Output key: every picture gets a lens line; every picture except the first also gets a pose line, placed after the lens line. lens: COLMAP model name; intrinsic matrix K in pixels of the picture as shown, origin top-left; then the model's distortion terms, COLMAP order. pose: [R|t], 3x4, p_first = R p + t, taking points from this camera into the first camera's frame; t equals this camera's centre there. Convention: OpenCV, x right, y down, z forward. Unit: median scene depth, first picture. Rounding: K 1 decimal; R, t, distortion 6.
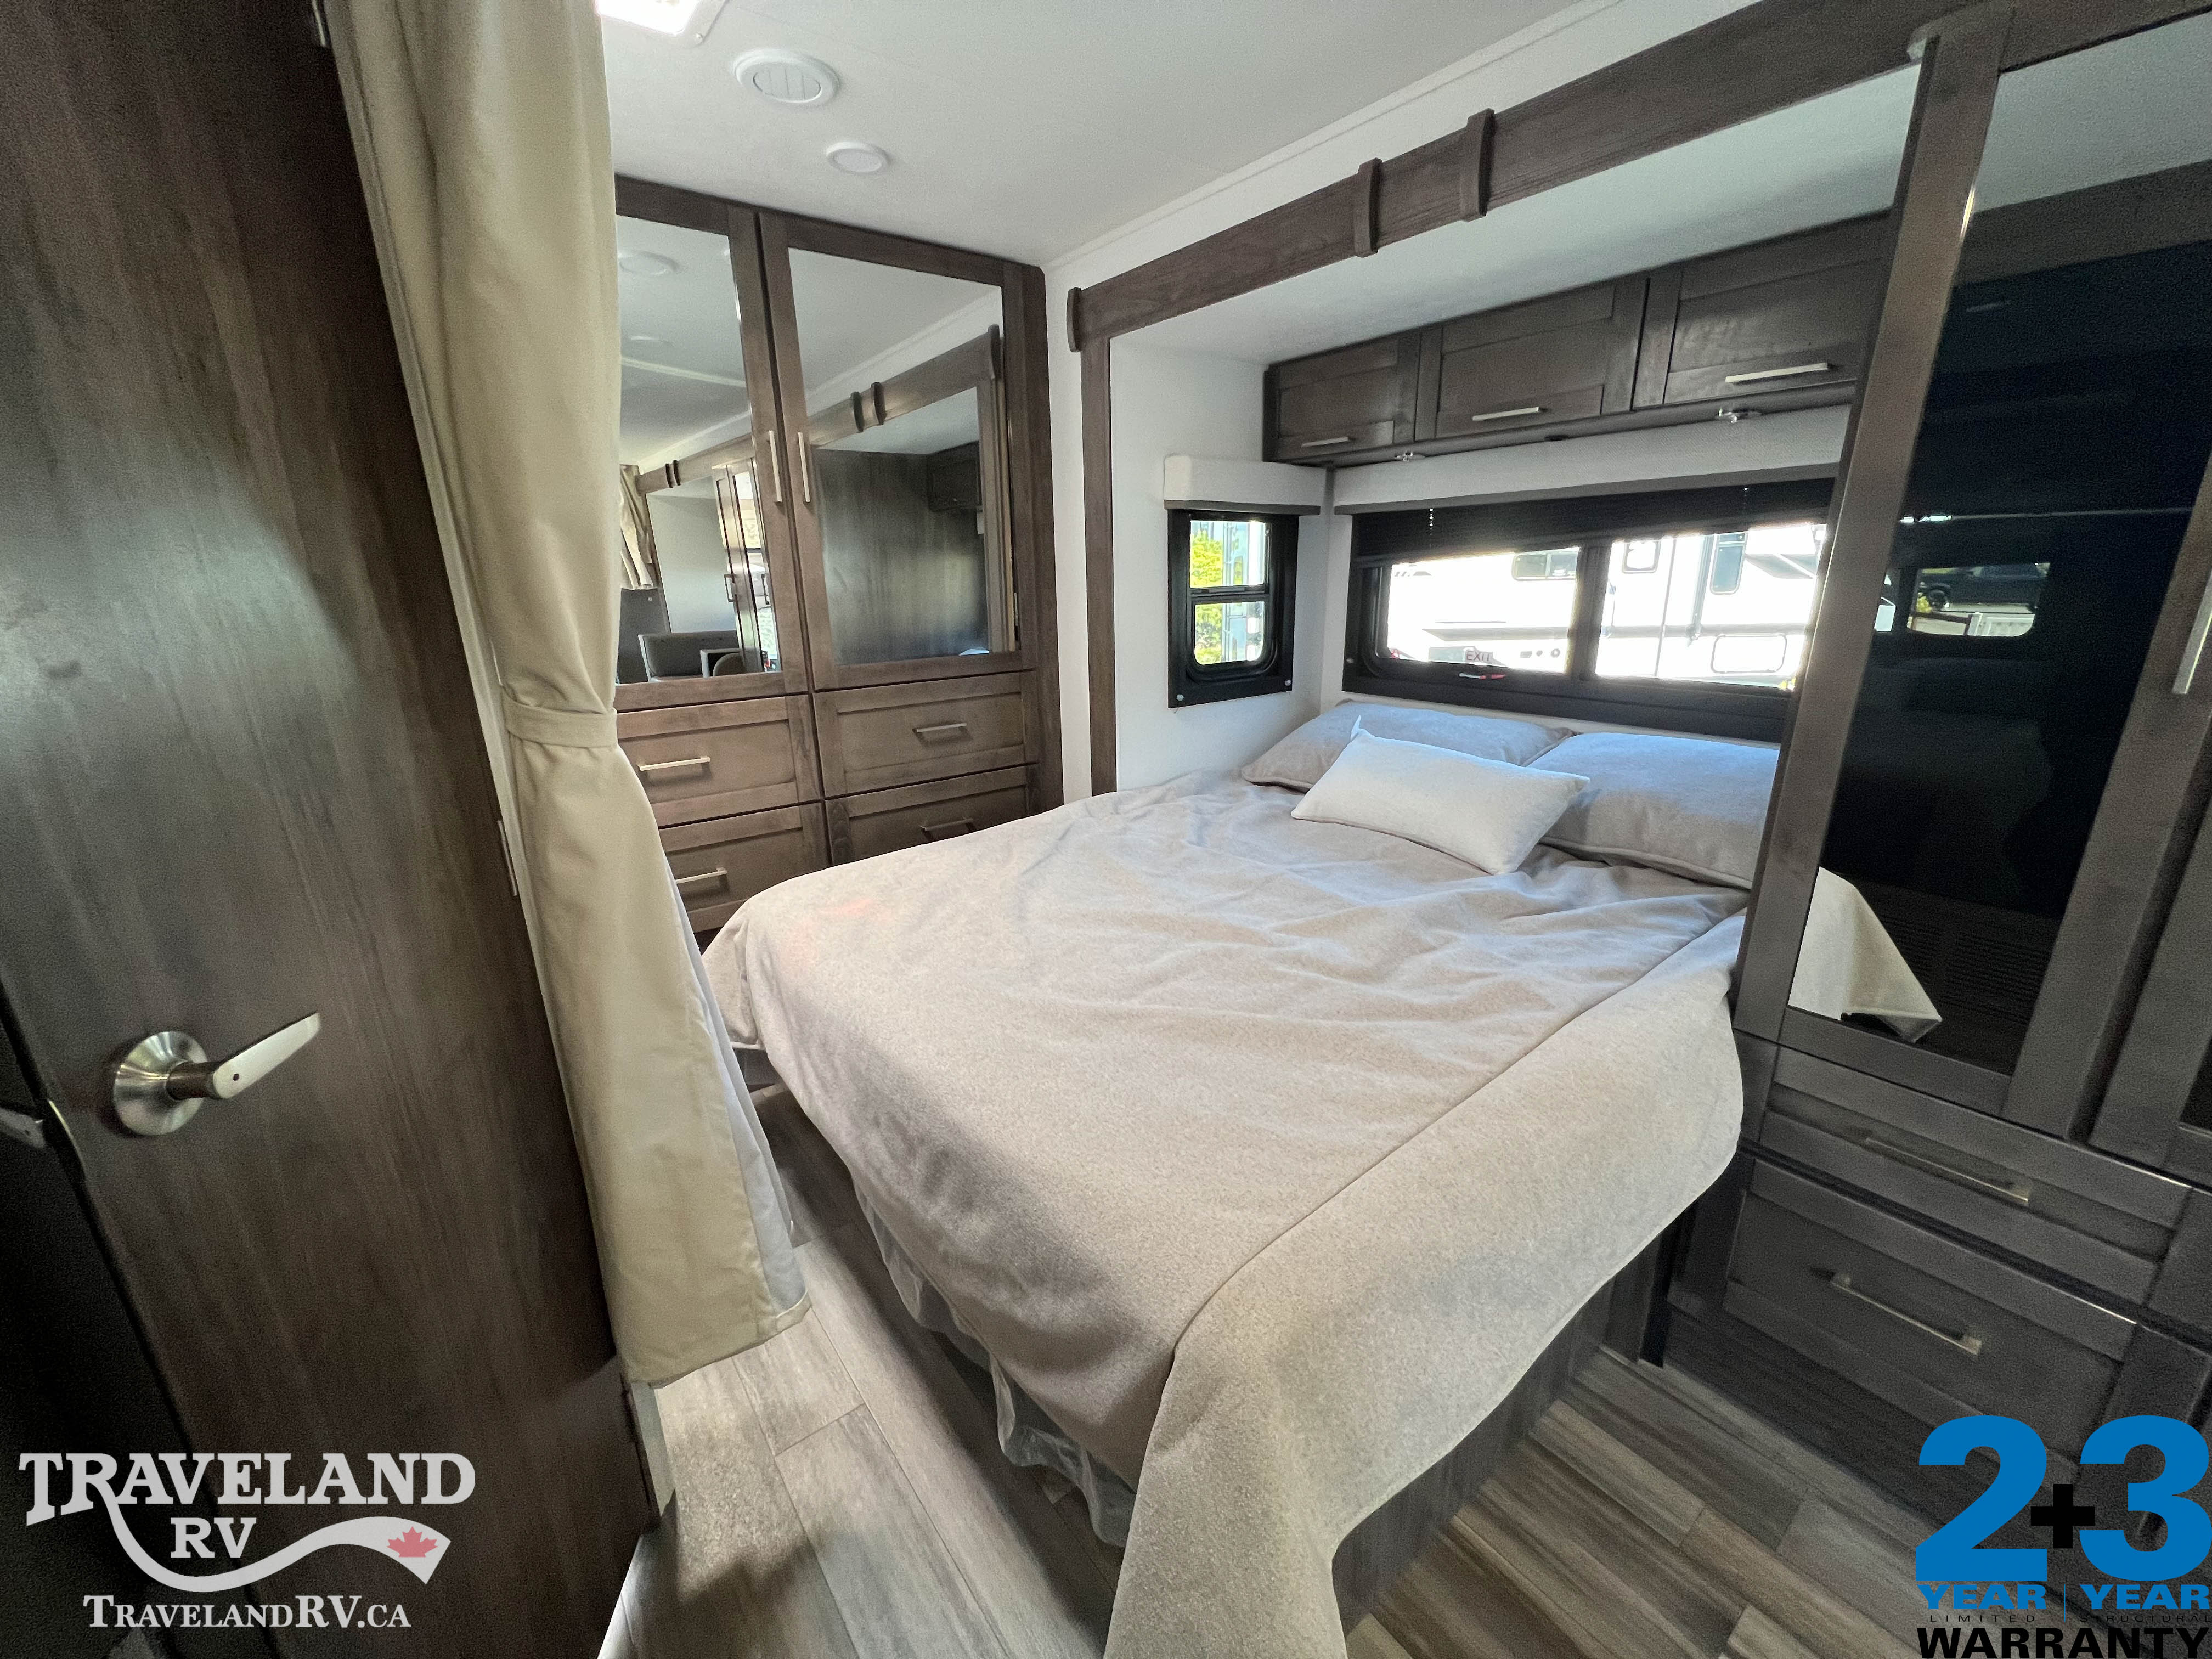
lens RADIAL K [[883.5, 0, 1107.7], [0, 883.5, 829.7], [0, 0, 1]] dist [-0.001281, -0.000166]
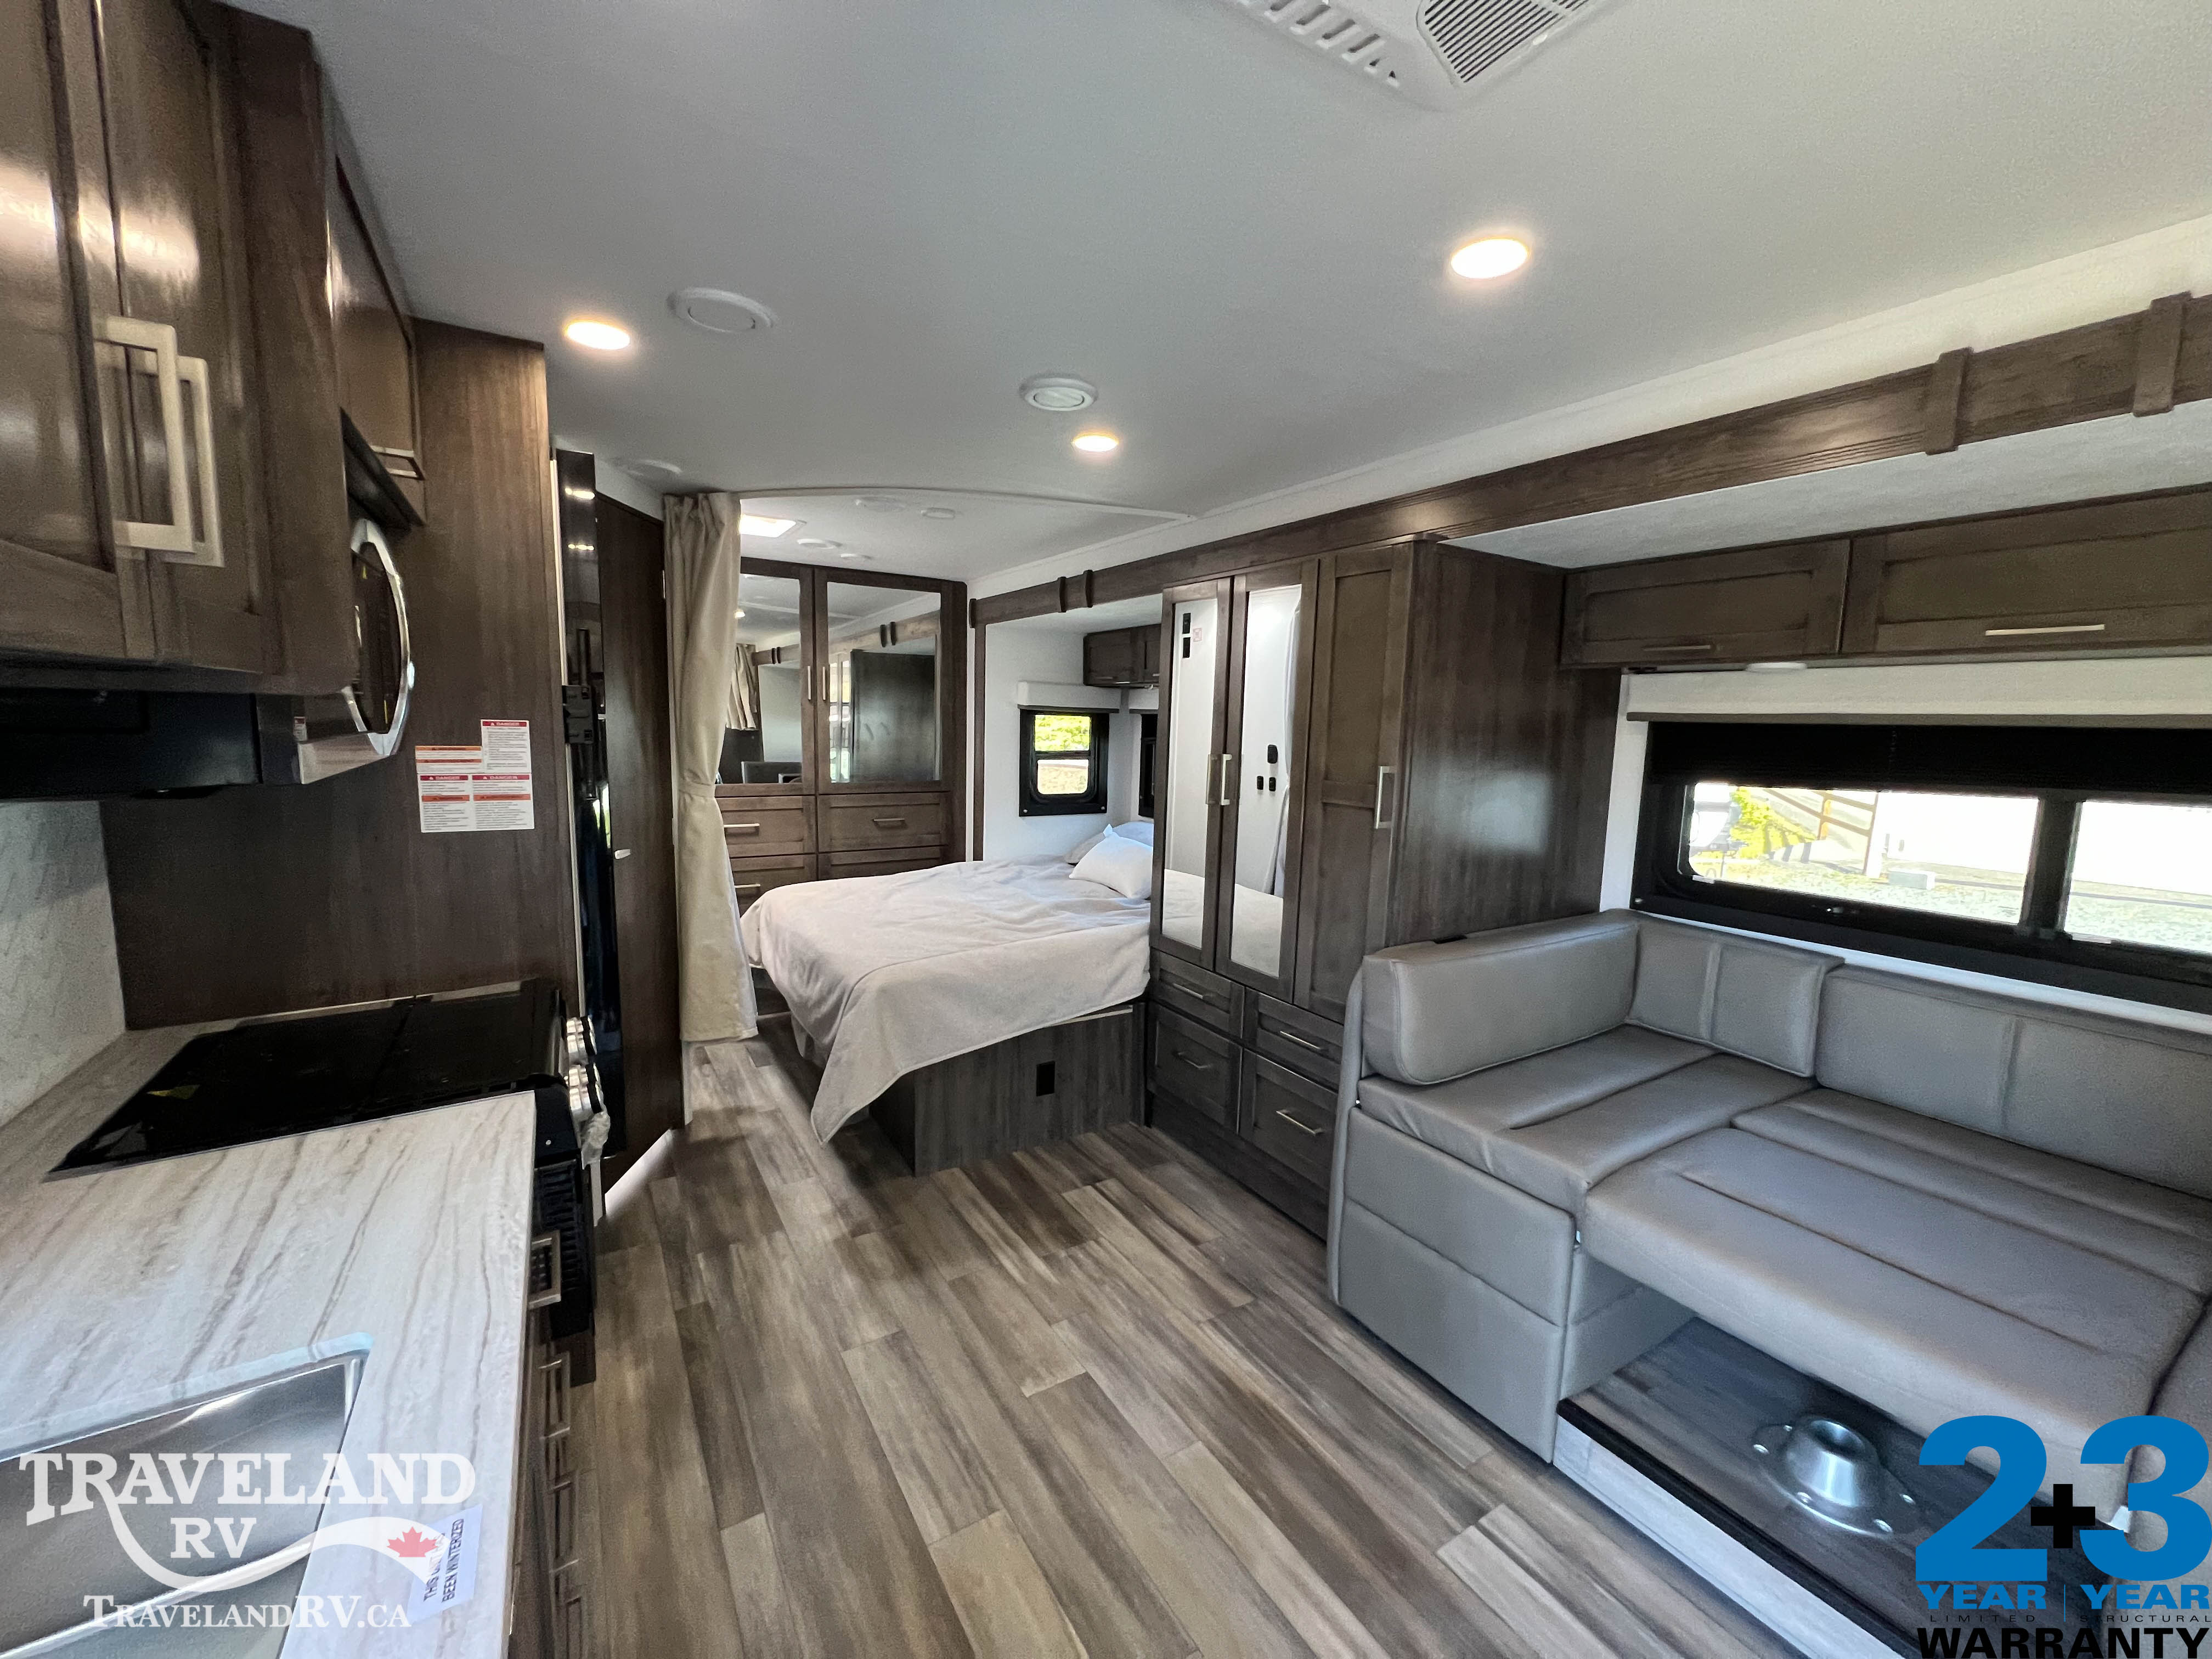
lens RADIAL K [[883.5, 0, 1107.7], [0, 883.5, 829.7], [0, 0, 1]] dist [-0.001281, -0.000166]
pose [[0.994209, 0.057385, -0.090858, 0.450837], [-0.071477, 0.984469, -0.160347, 0.172623], [0.080245, 0.165912, 0.982870, -0.779883]]
